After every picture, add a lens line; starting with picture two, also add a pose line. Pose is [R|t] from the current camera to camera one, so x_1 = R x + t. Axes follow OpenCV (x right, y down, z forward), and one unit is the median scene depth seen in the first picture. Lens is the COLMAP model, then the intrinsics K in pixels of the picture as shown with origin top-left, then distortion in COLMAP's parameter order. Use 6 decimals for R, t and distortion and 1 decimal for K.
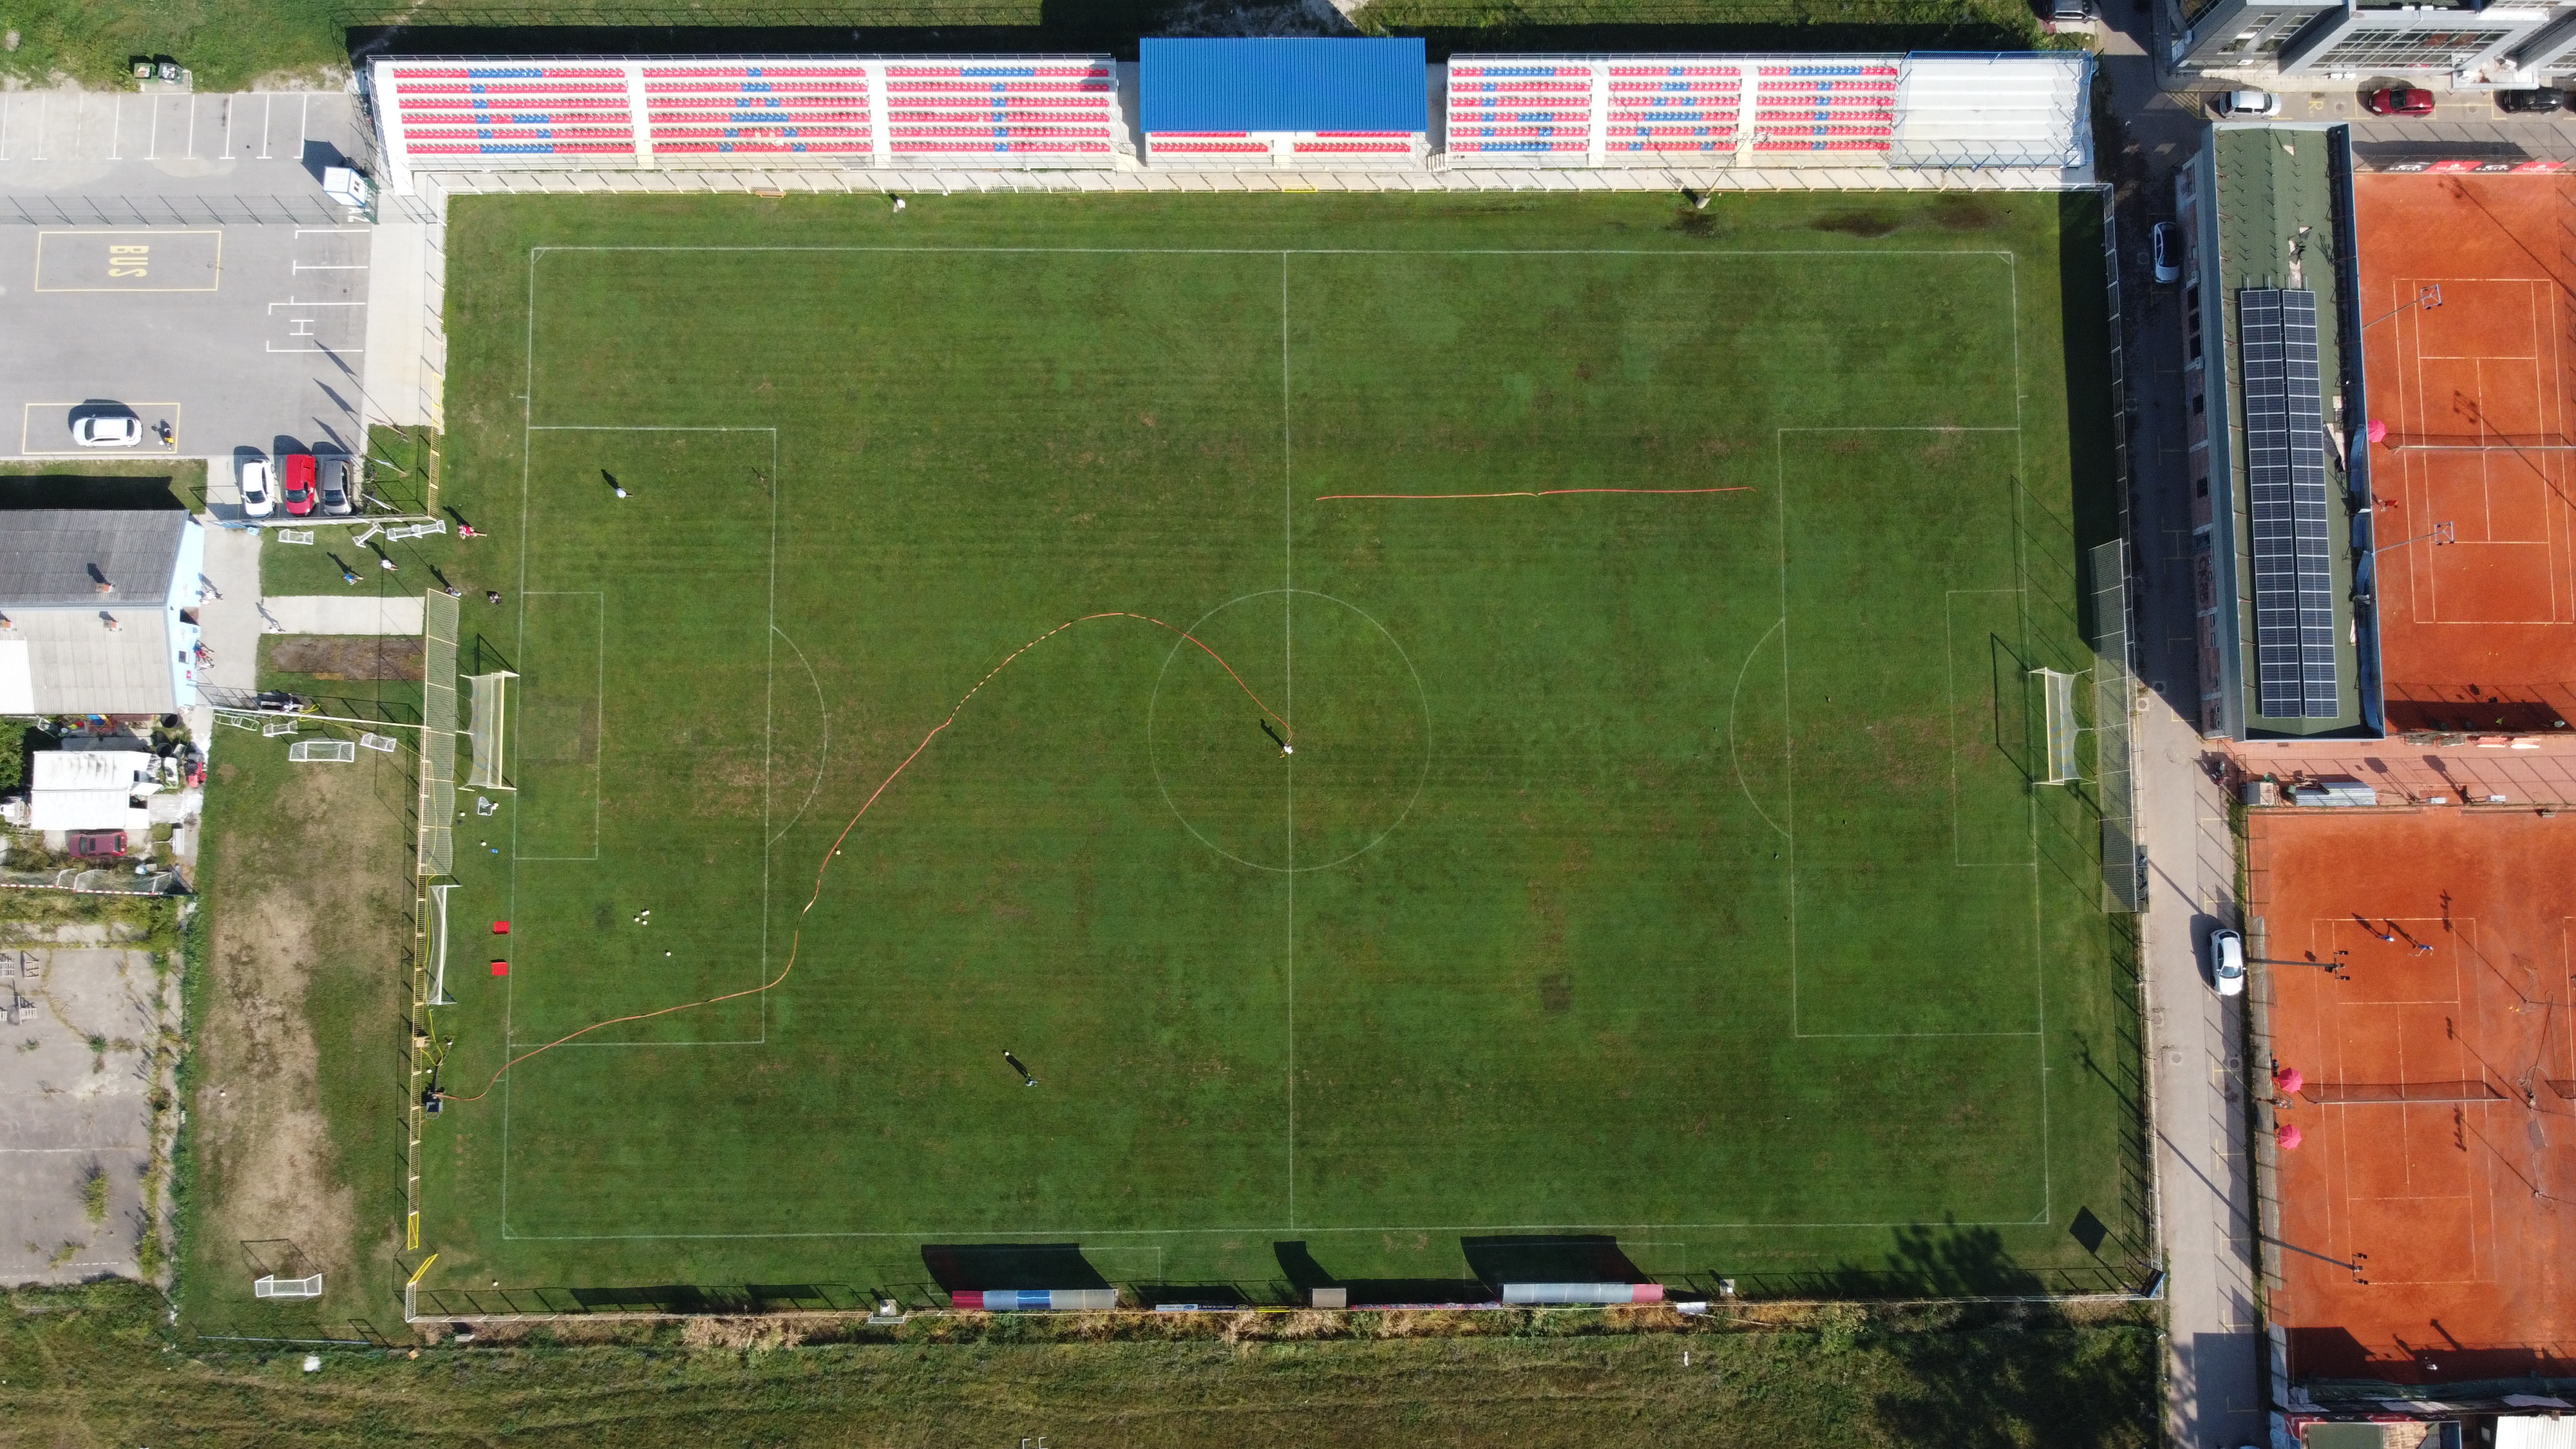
lens RADIAL K [[1914.8, 0, 1272.6], [0, 1914.8, 723.5], [0, 0, 1]] dist [-0.015347, 0.010905]
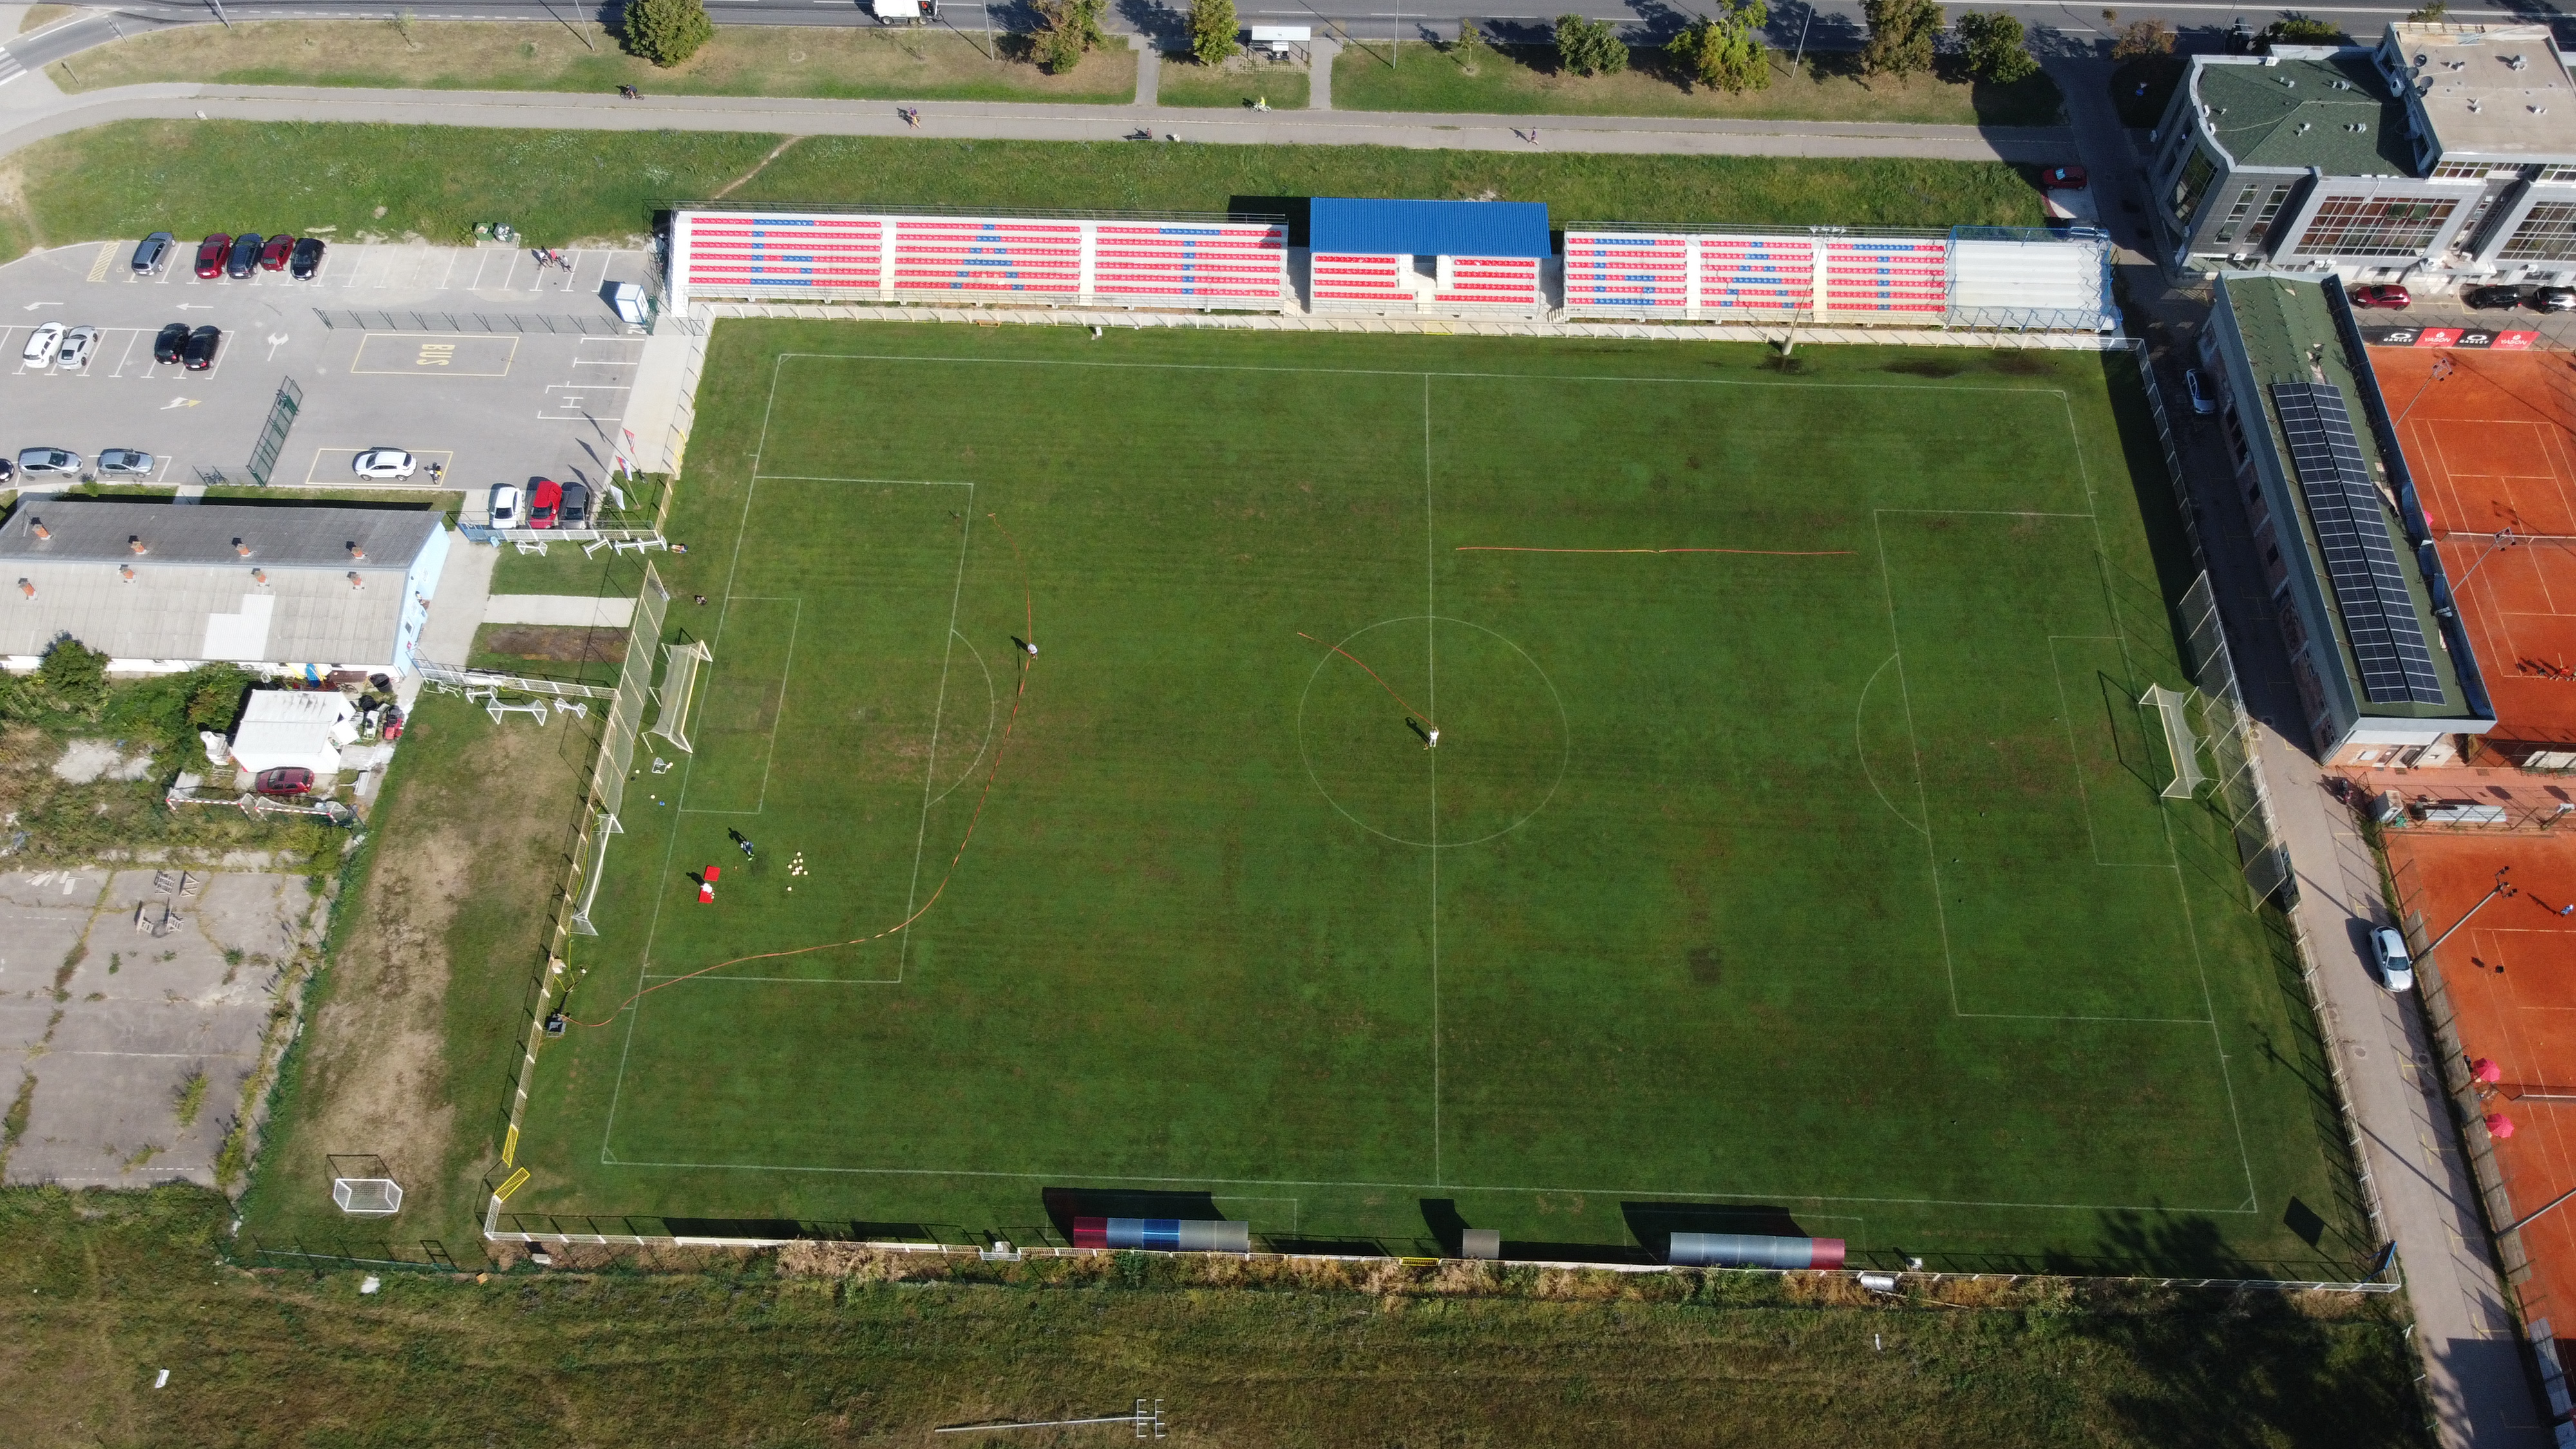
lens RADIAL K [[1914.8, 0, 1282.4], [0, 1914.8, 753.2], [0, 0, 1]] dist [-0.015347, 0.010905]
pose [[0.999331, 0.023908, -0.027693, -0.044359], [-0.033671, 0.897061, -0.440622, 0.481139], [0.014308, 0.441259, 0.897266, 0.066974]]
